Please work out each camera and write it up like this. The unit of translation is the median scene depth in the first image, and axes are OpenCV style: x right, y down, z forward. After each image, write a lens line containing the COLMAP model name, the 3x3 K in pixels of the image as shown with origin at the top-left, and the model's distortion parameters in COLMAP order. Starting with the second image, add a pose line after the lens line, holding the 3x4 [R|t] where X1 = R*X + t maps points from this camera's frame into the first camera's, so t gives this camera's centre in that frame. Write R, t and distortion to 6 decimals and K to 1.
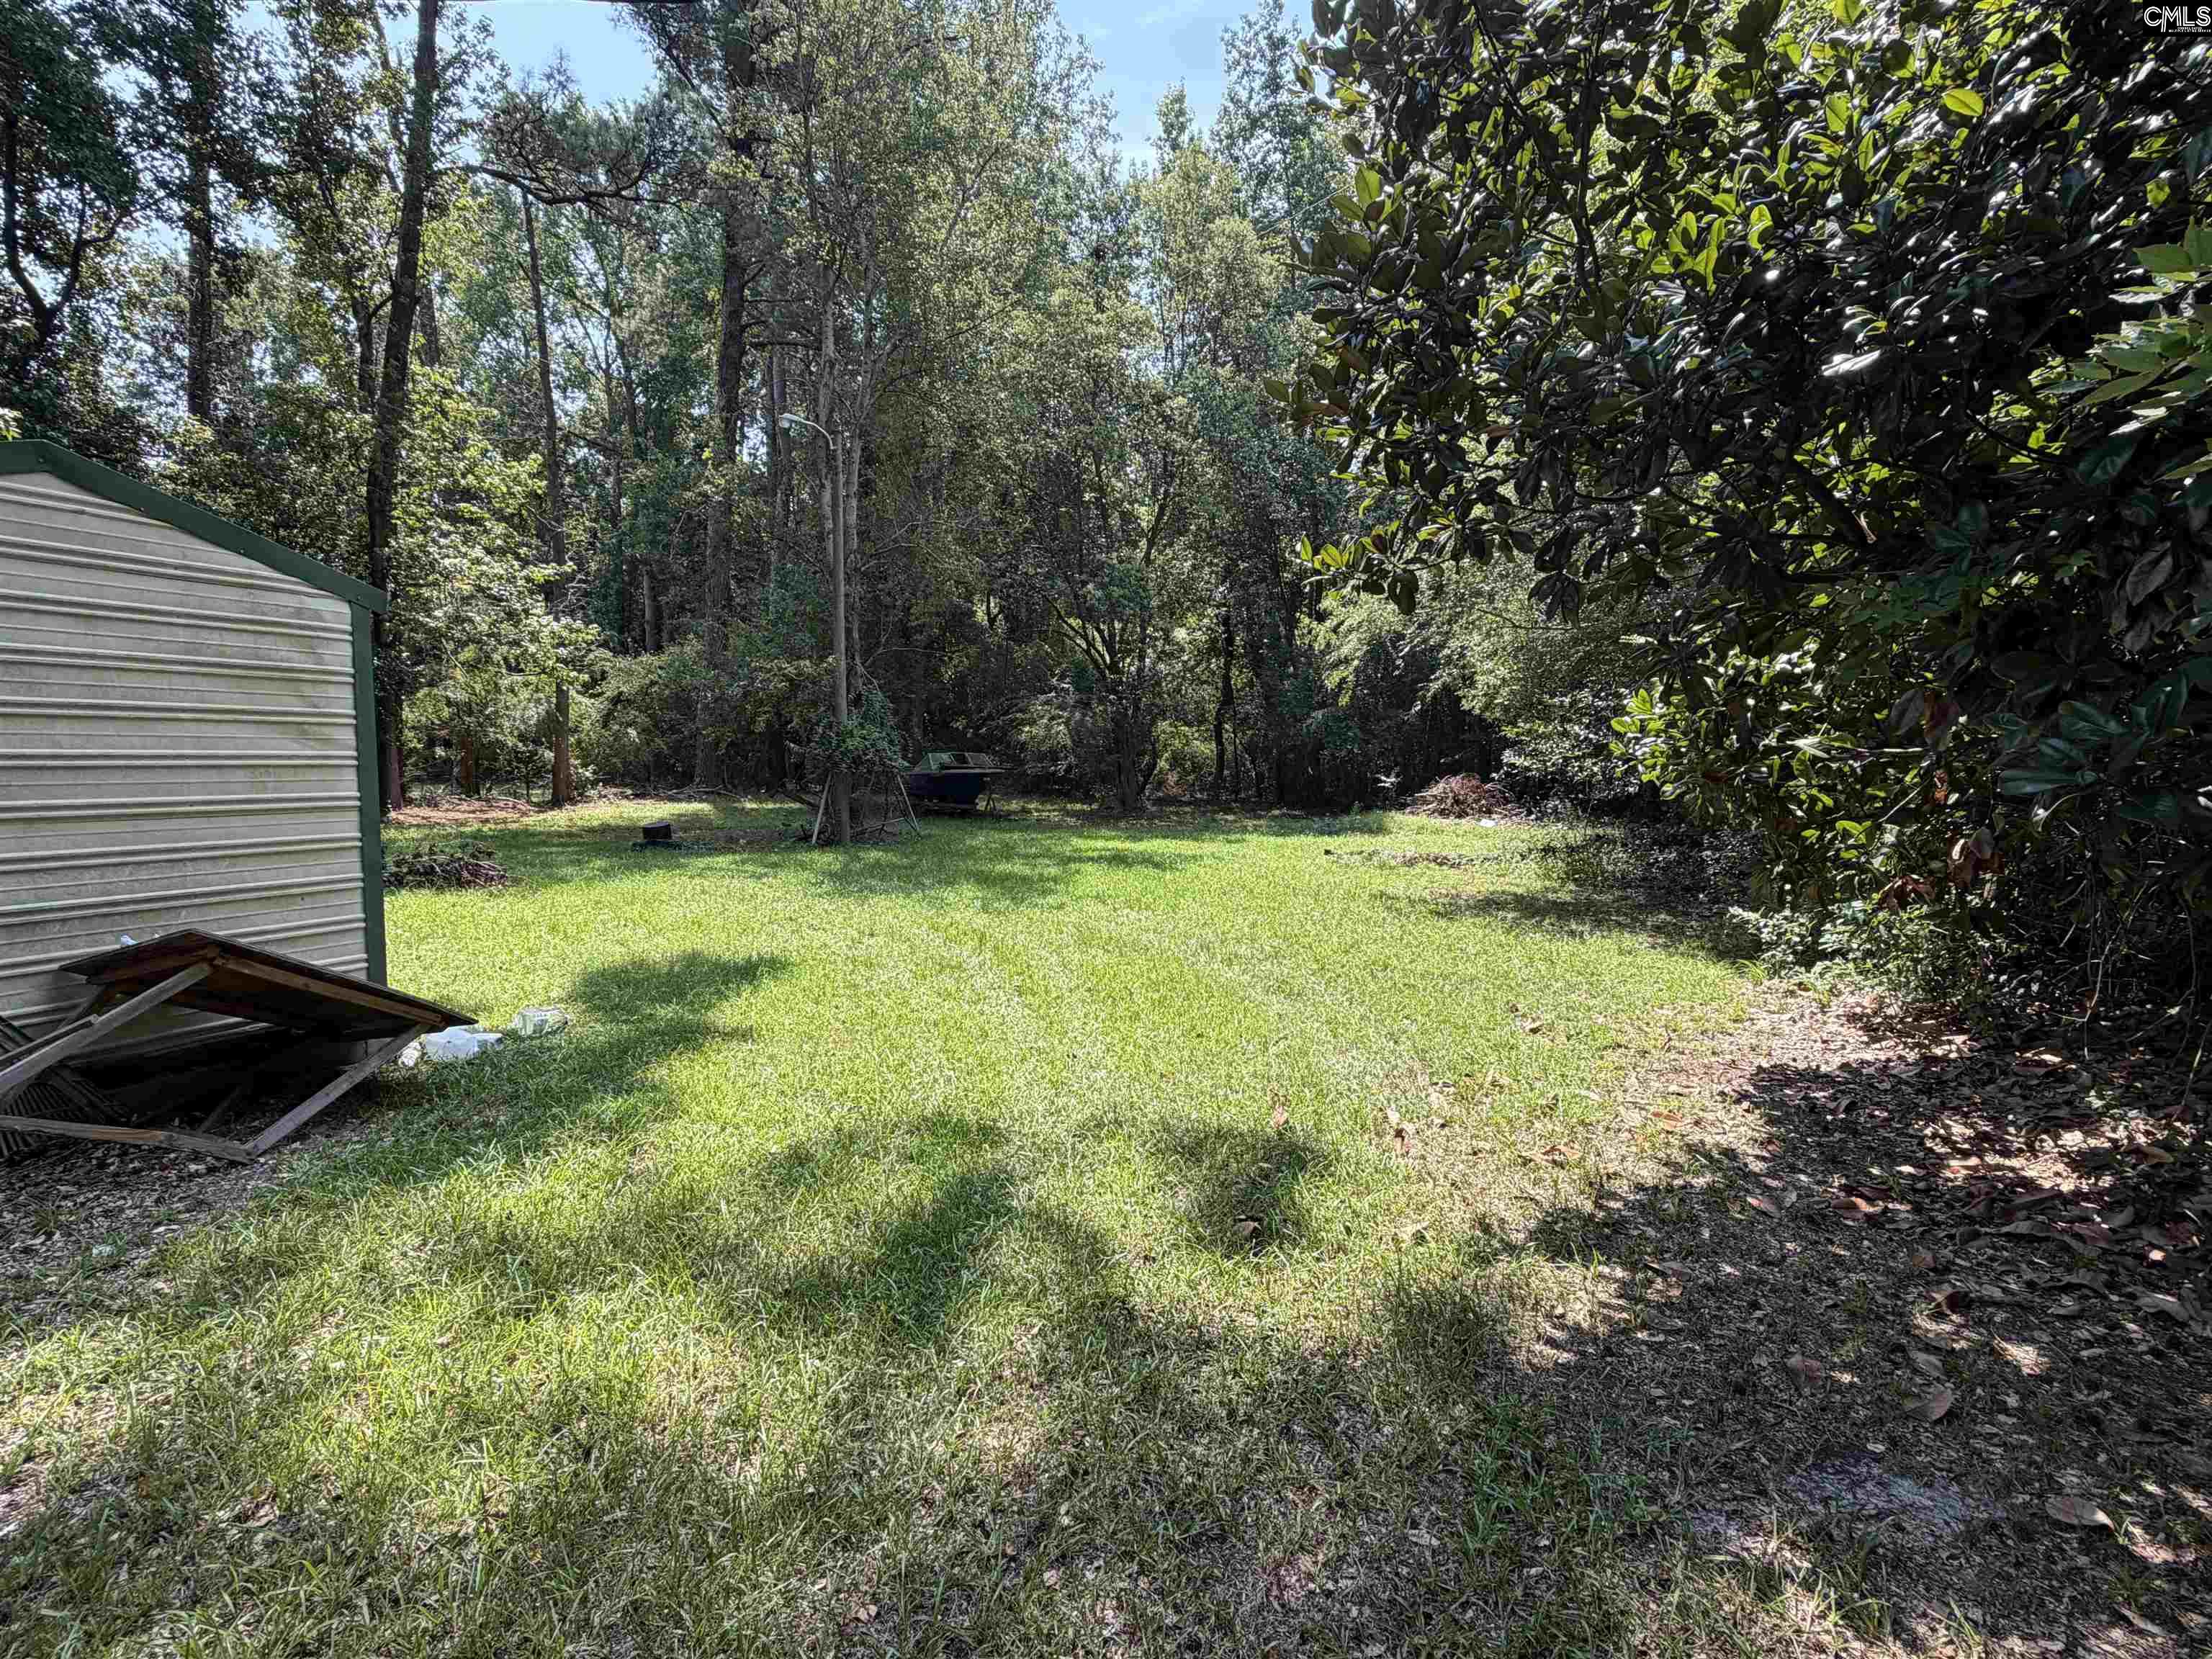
lens RADIAL K [[1103.6, 0, 1110.8], [0, 1103.6, 828.4], [0, 0, 1]] dist [-0.000458, -0.000126]
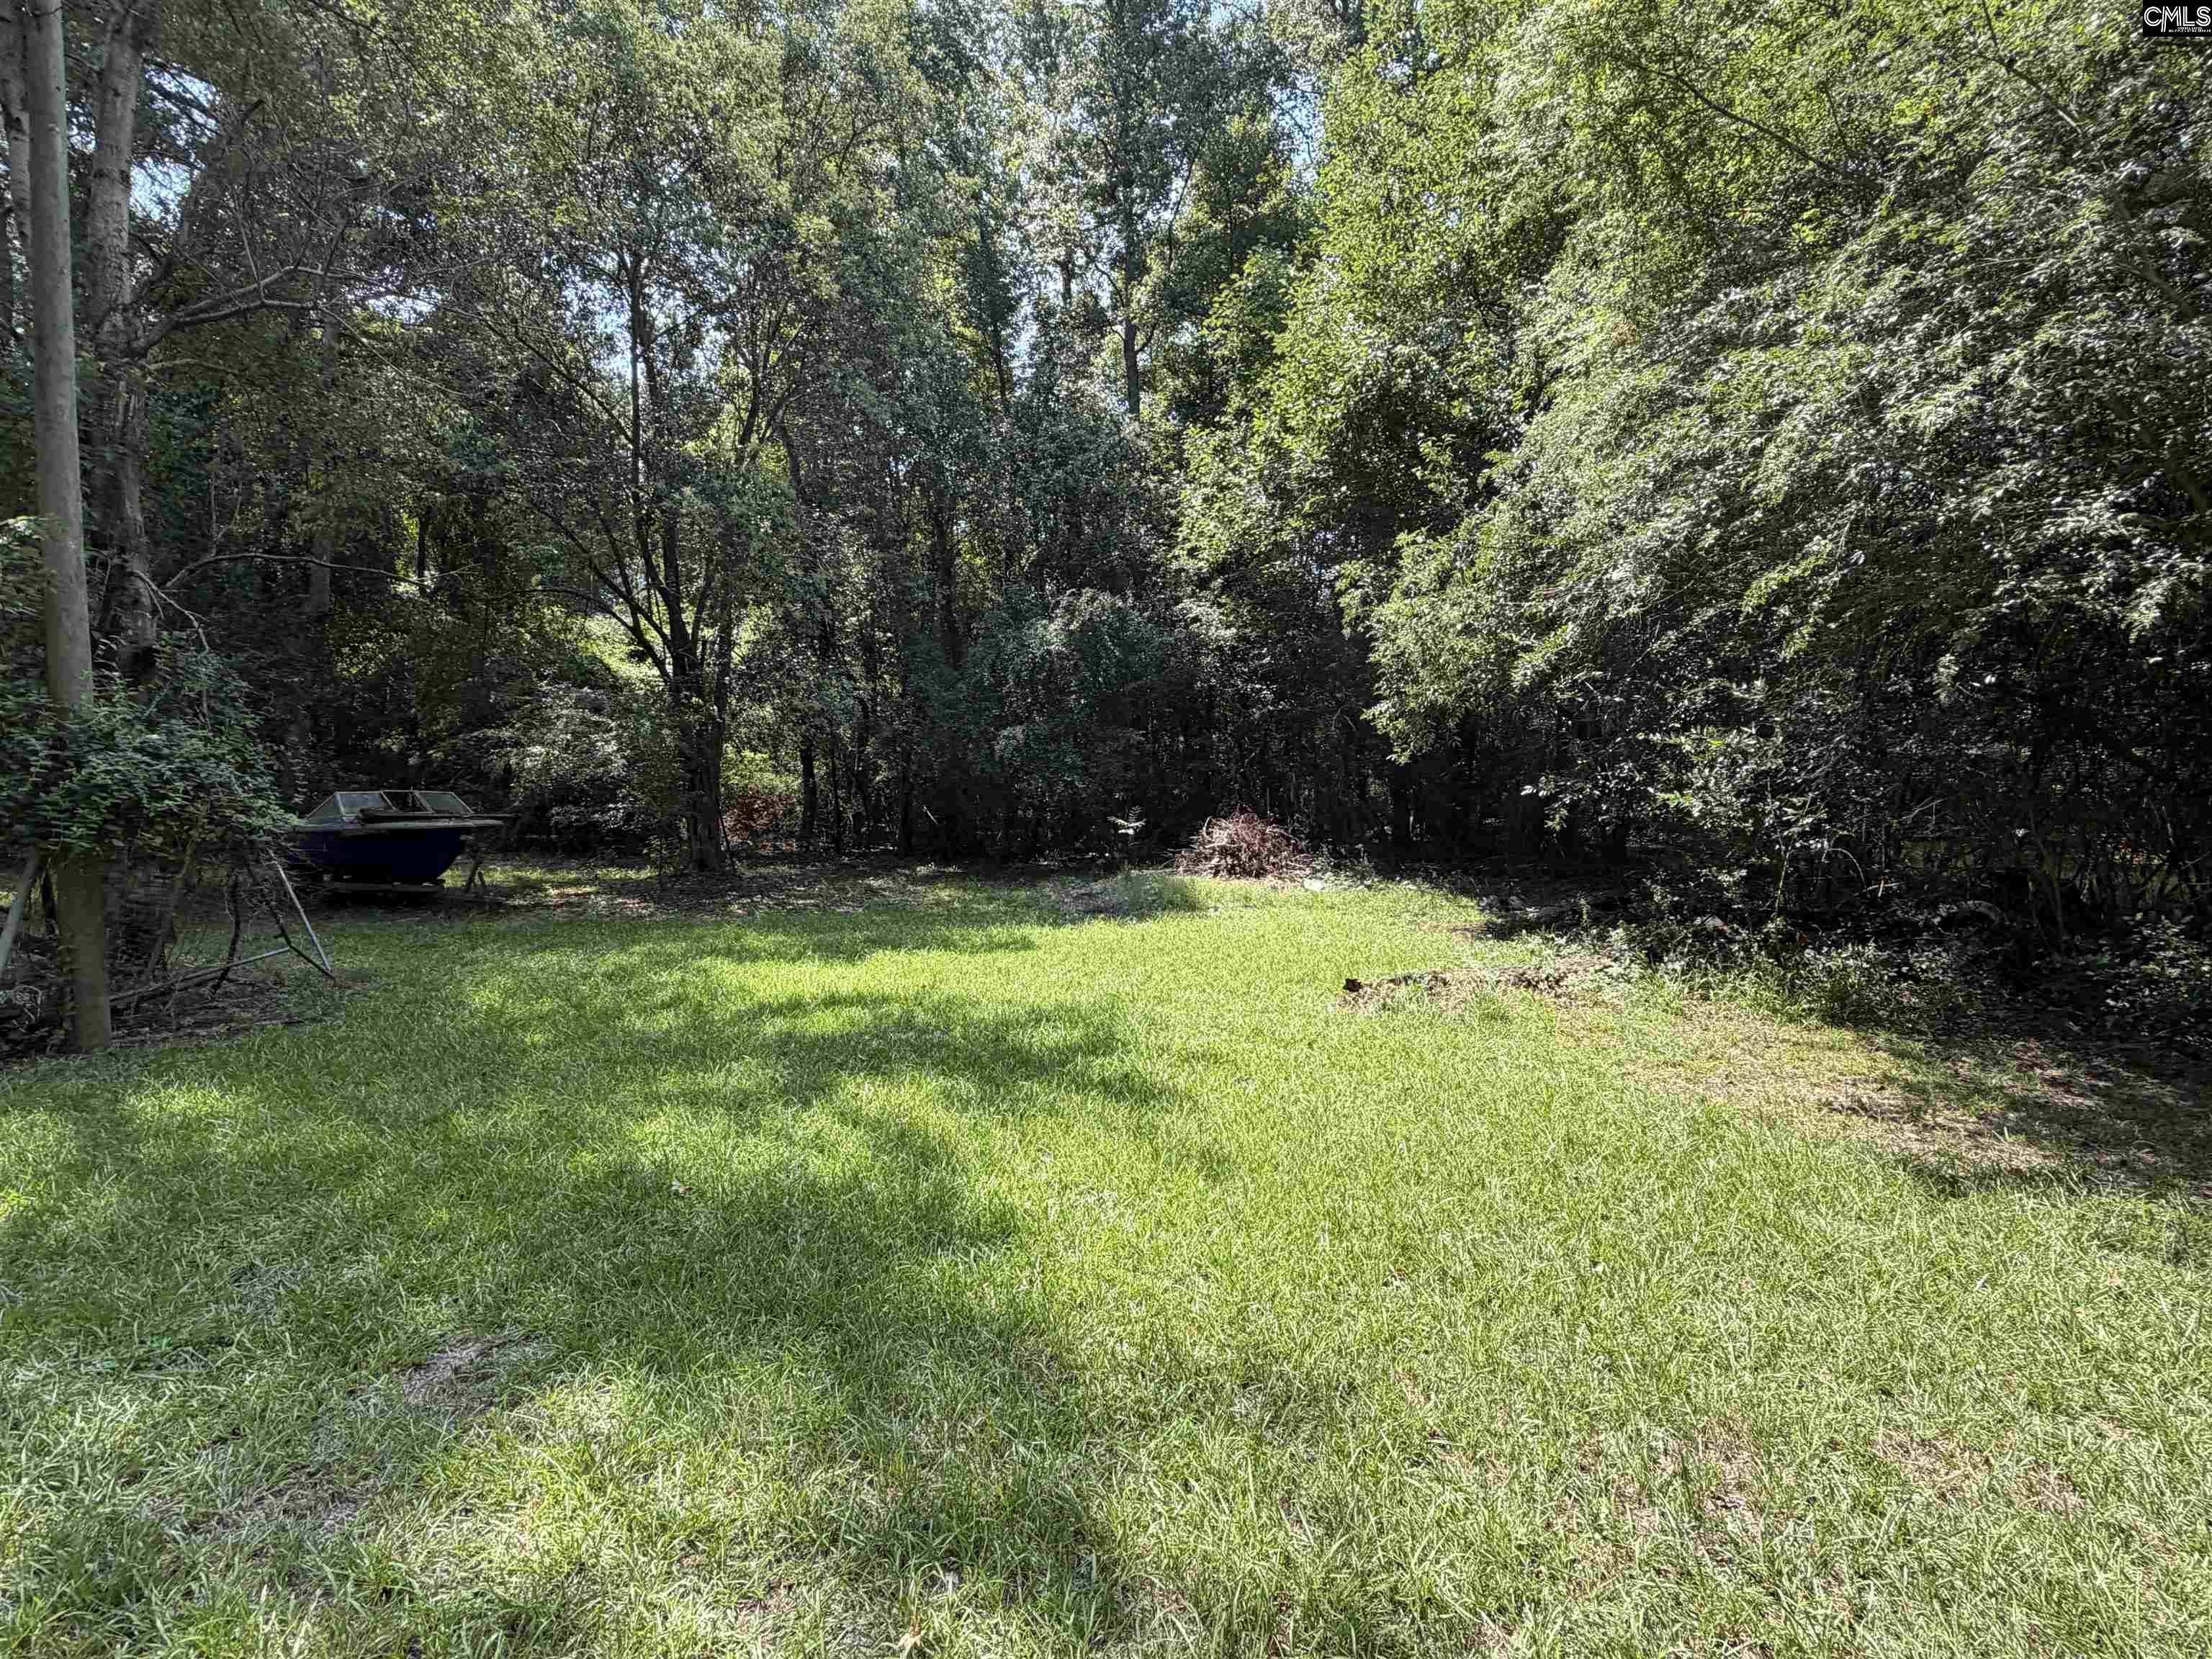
lens RADIAL K [[1103.6, 0, 1110.8], [0, 1103.6, 828.4], [0, 0, 1]] dist [-0.000458, -0.000126]
pose [[0.893926, -0.023925, 0.447576, -0.070107], [0.037662, 0.999052, -0.021817, -0.025315], [-0.446629, 0.036360, 0.893980, 0.359854]]
